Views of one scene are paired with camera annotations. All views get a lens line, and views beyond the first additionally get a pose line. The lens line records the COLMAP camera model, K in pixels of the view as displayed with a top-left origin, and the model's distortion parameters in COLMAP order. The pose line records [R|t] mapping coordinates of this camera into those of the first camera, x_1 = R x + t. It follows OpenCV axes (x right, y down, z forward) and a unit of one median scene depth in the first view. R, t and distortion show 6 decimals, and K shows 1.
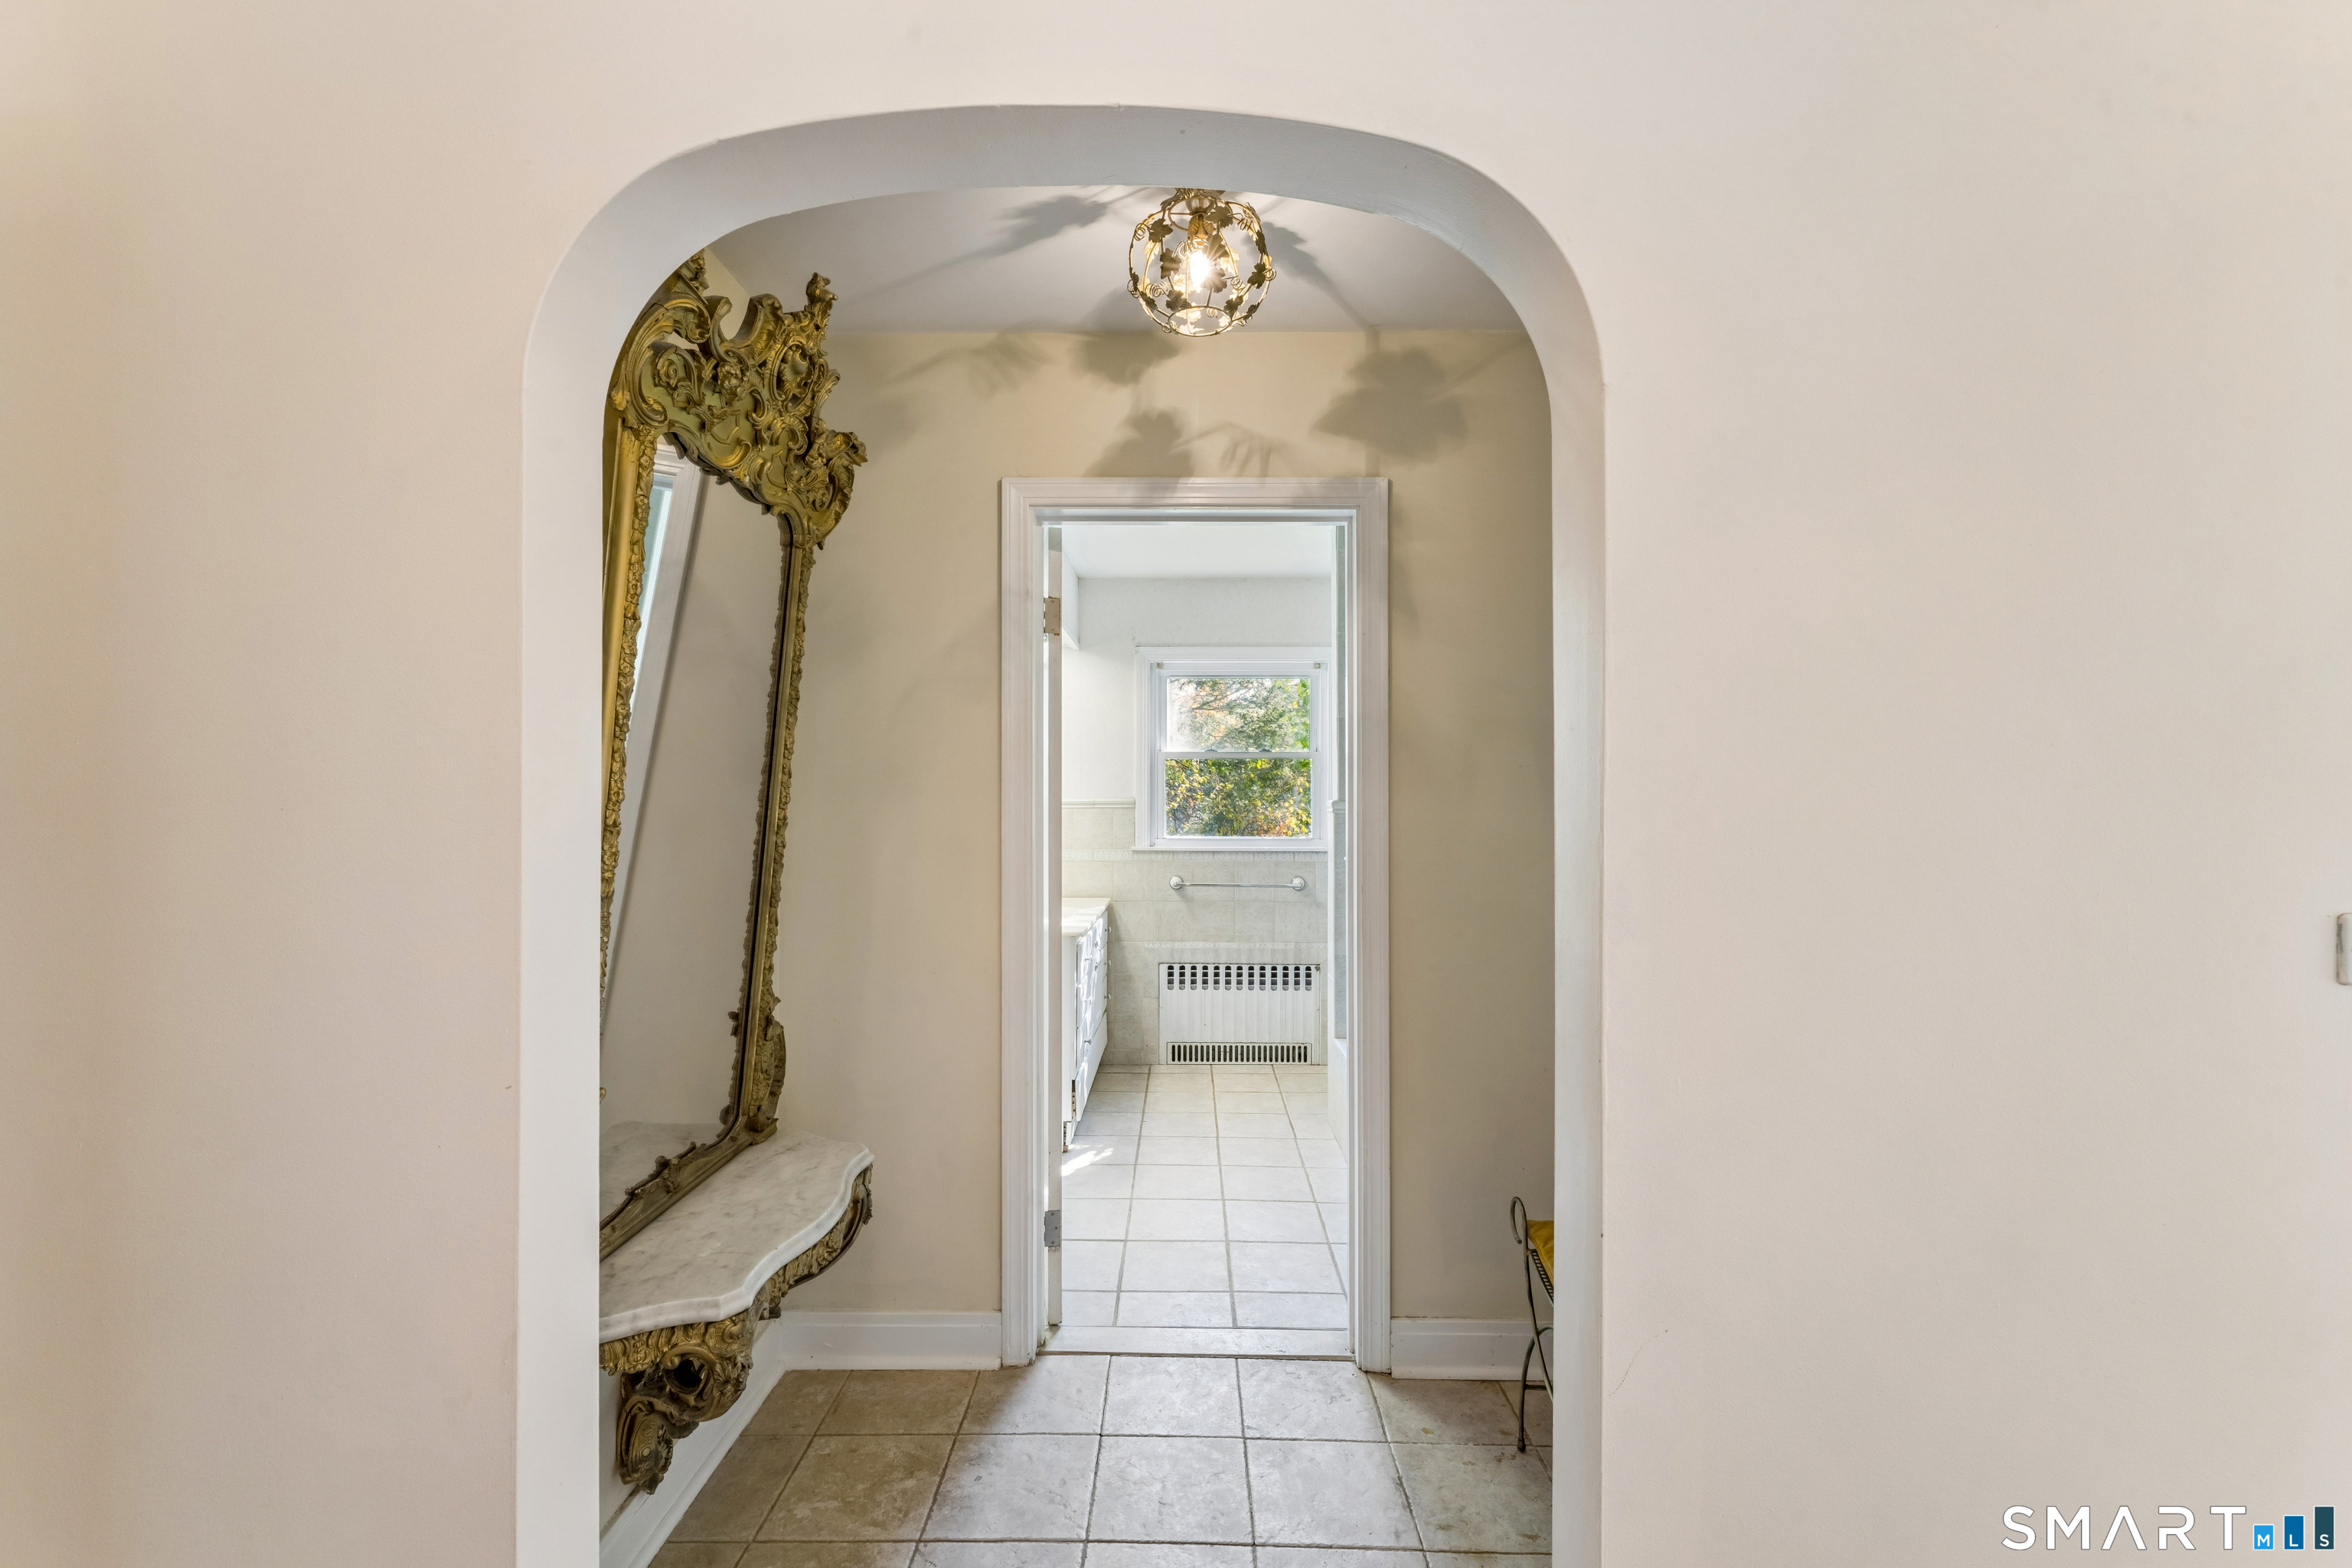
lens RADIAL K [[988.7, 0, 1176.5], [0, 988.7, 787.5], [0, 0, 1]] dist [0.000084, -0.000088]
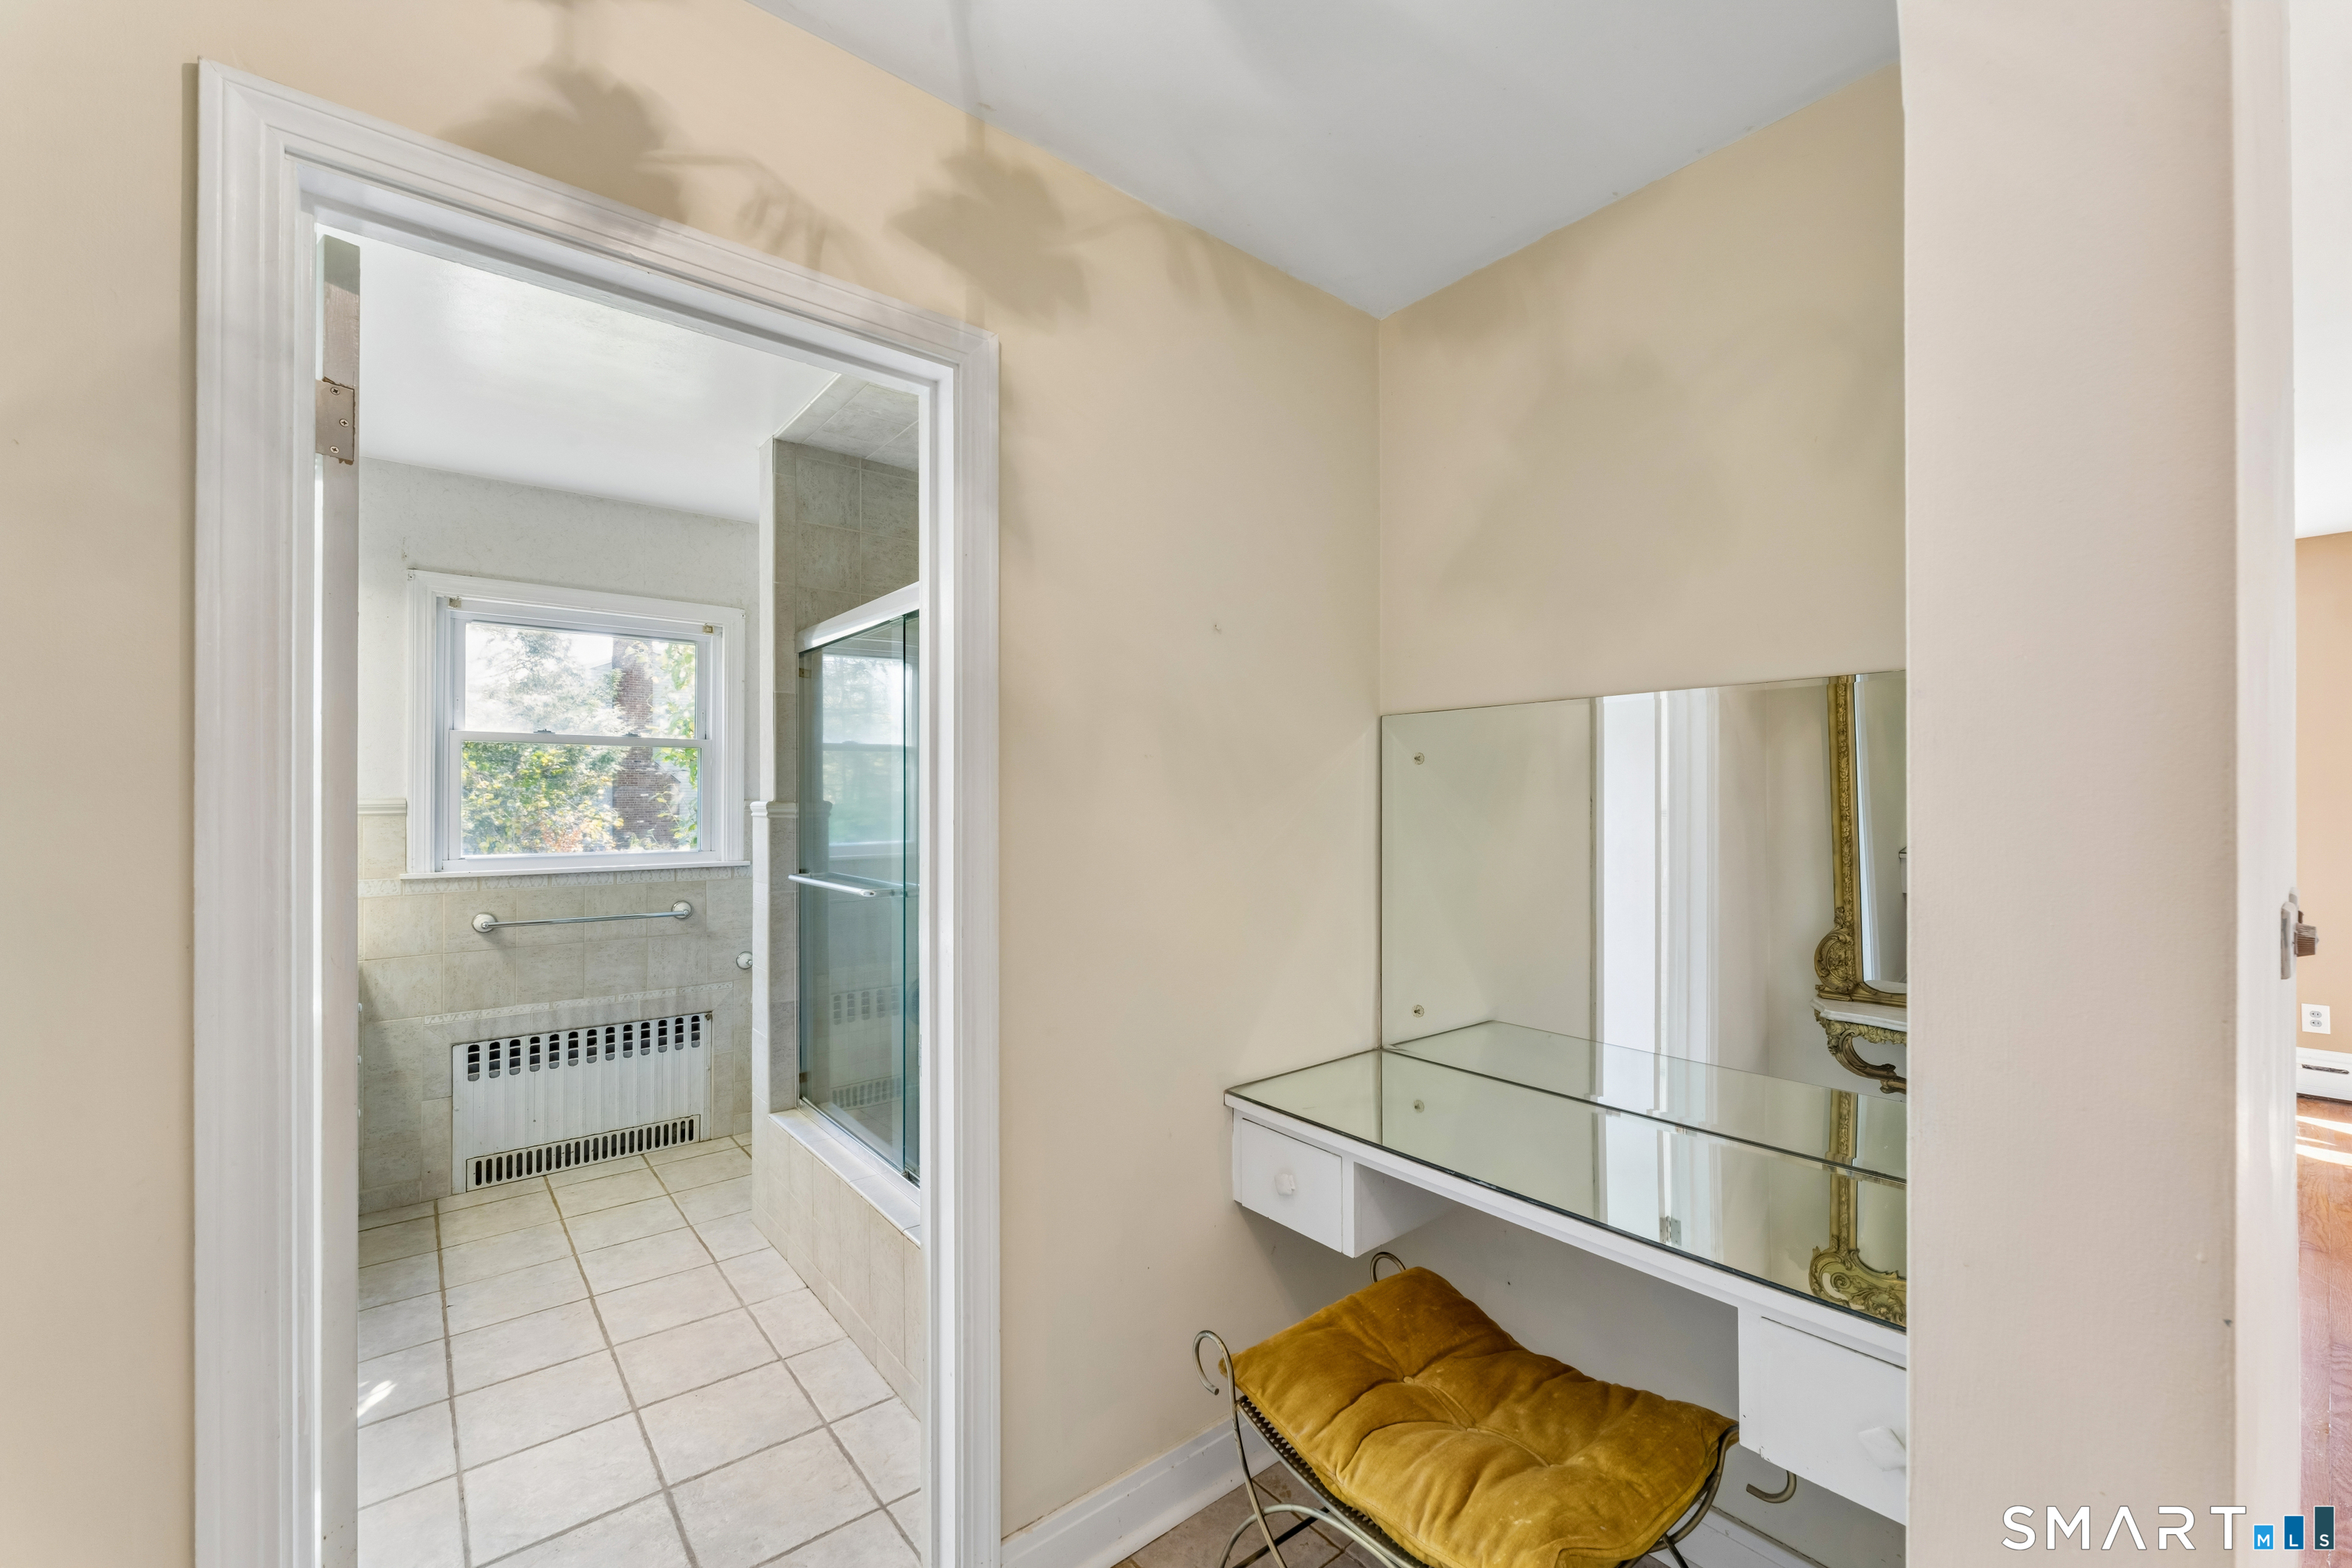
lens RADIAL K [[942.2, 0, 1182.6], [0, 942.2, 791.4], [0, 0, 1]] dist [-0.001284, -0.000808]
pose [[0.762681, 0.002580, 0.646770, -0.053244], [-0.004178, 0.999991, 0.000937, 0.002757], [-0.646761, -0.003417, 0.762685, 0.191568]]
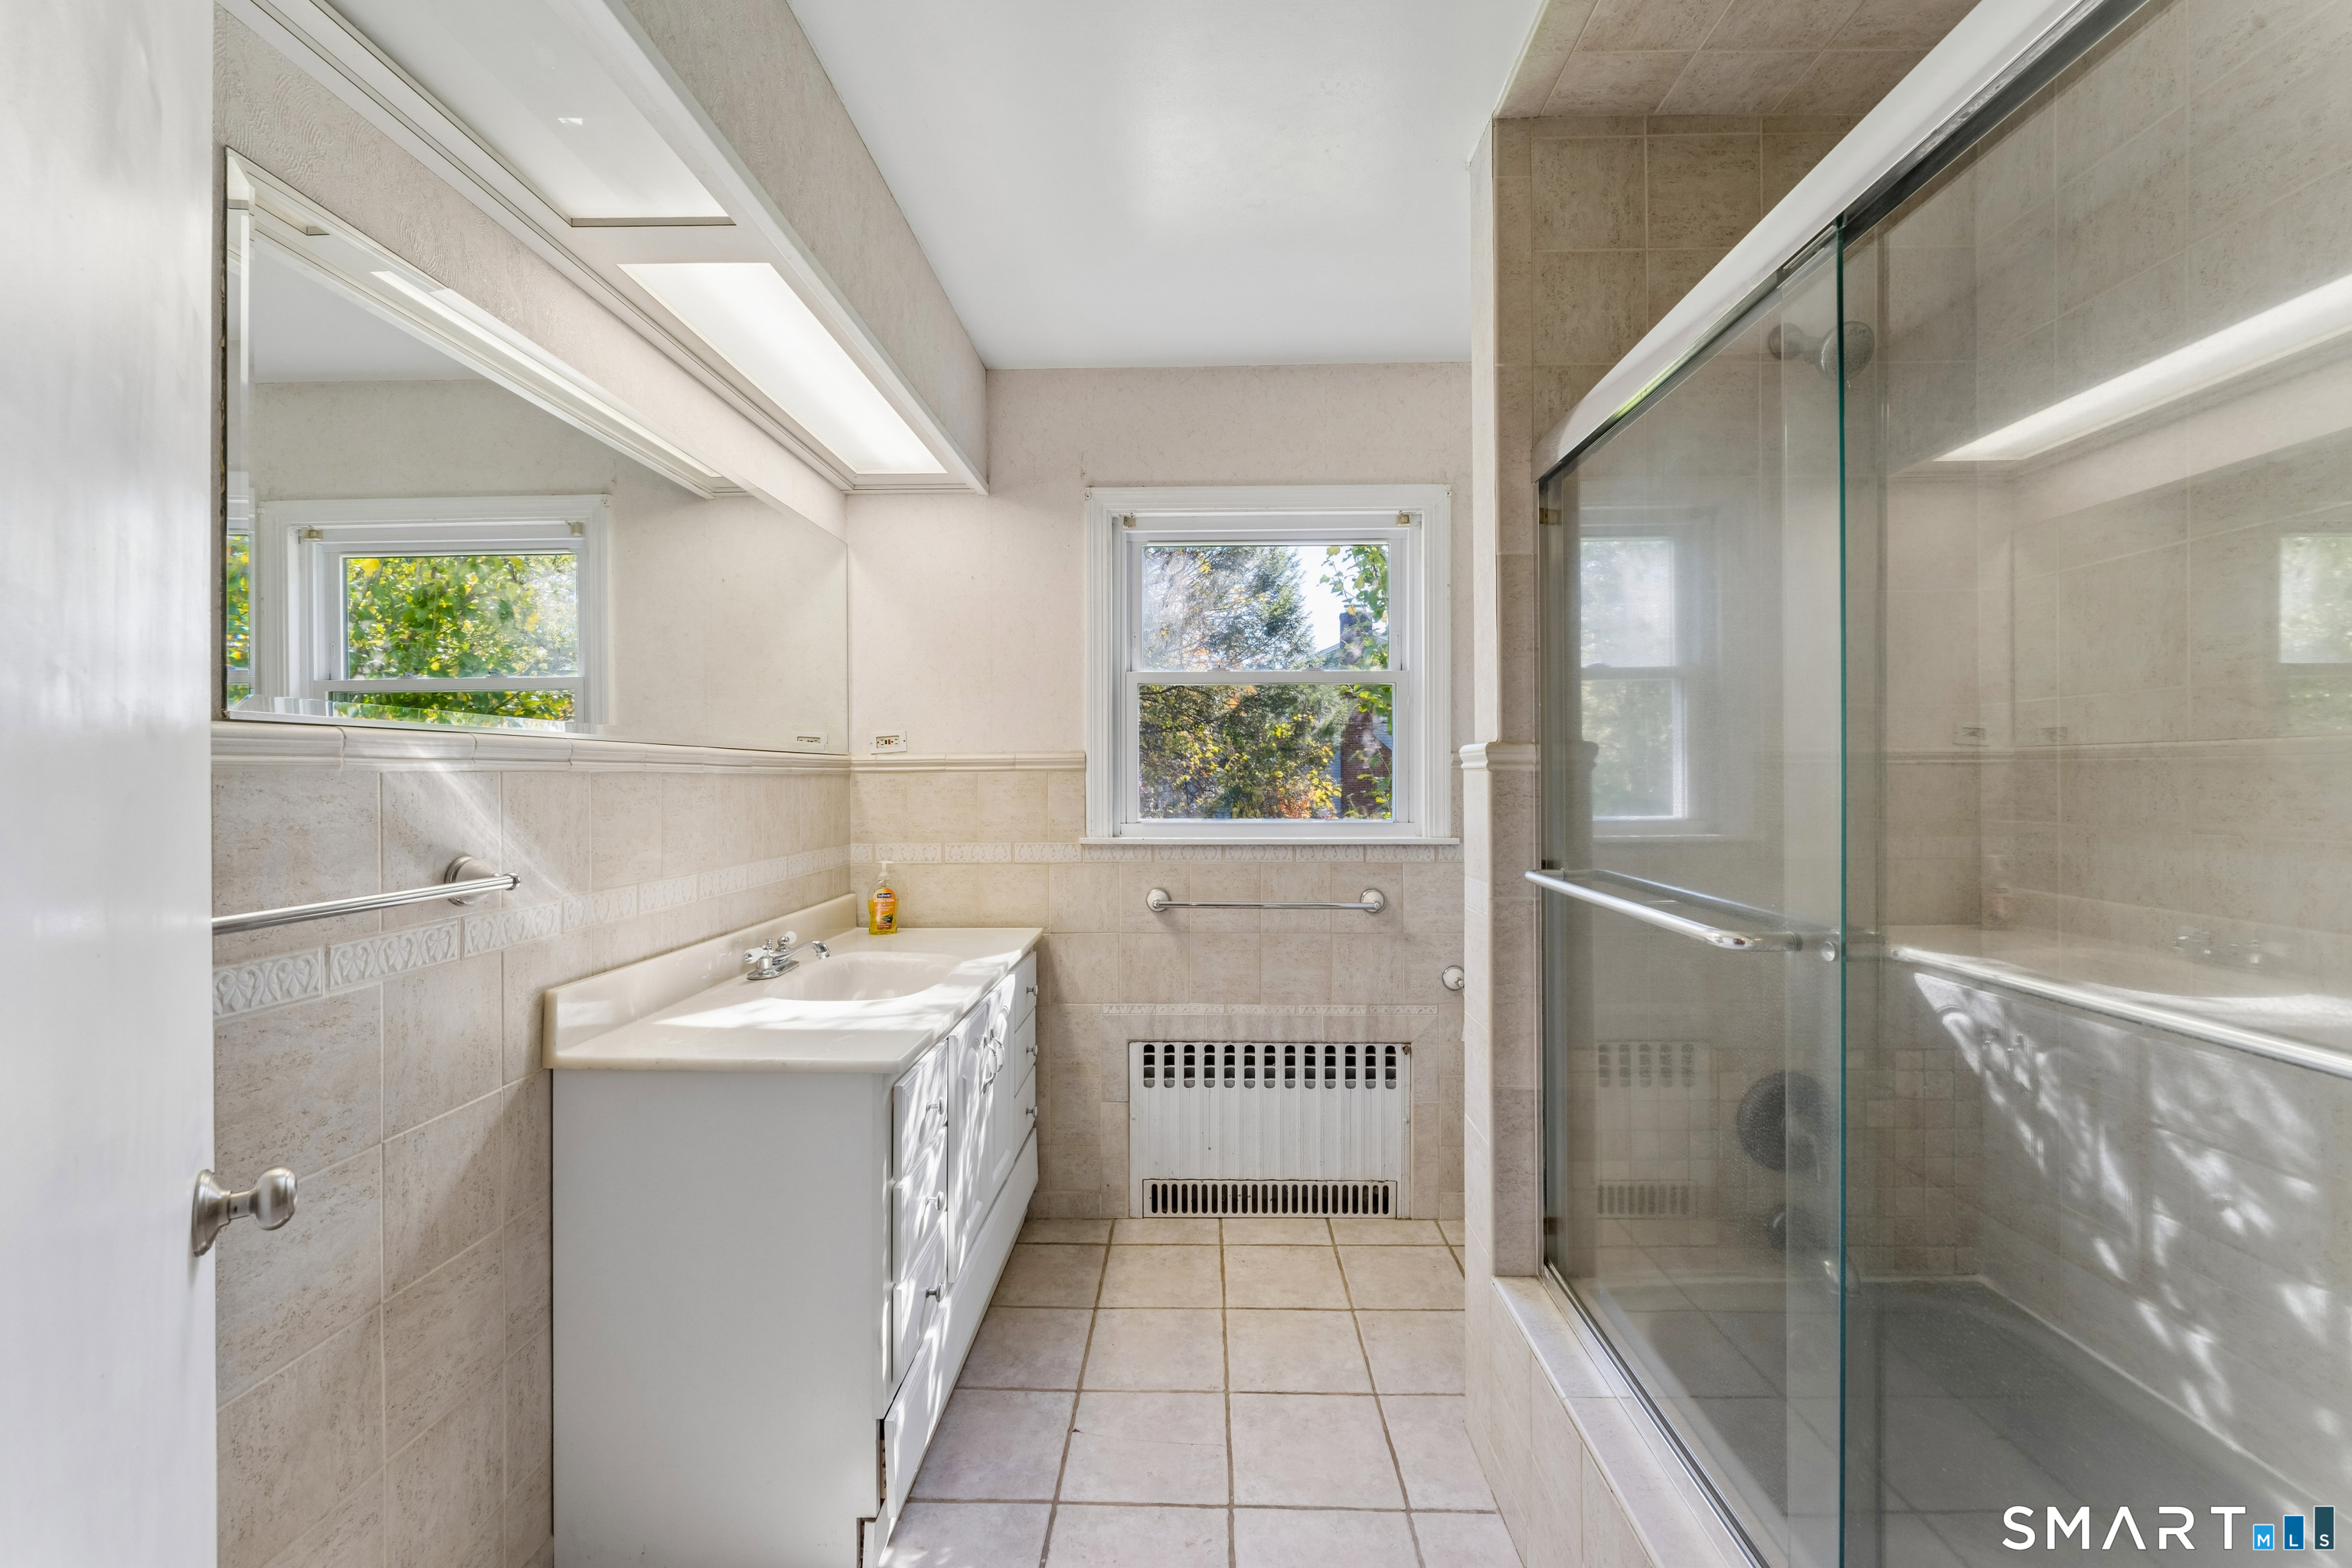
lens RADIAL K [[942.2, 0, 1189.2], [0, 942.2, 771.2], [0, 0, 1]] dist [-0.001284, -0.000808]
pose [[0.999974, -0.003882, -0.006086, 0.021255], [0.003926, 0.999966, 0.007238, 0.018022], [0.006057, -0.007262, 0.999955, 0.457873]]
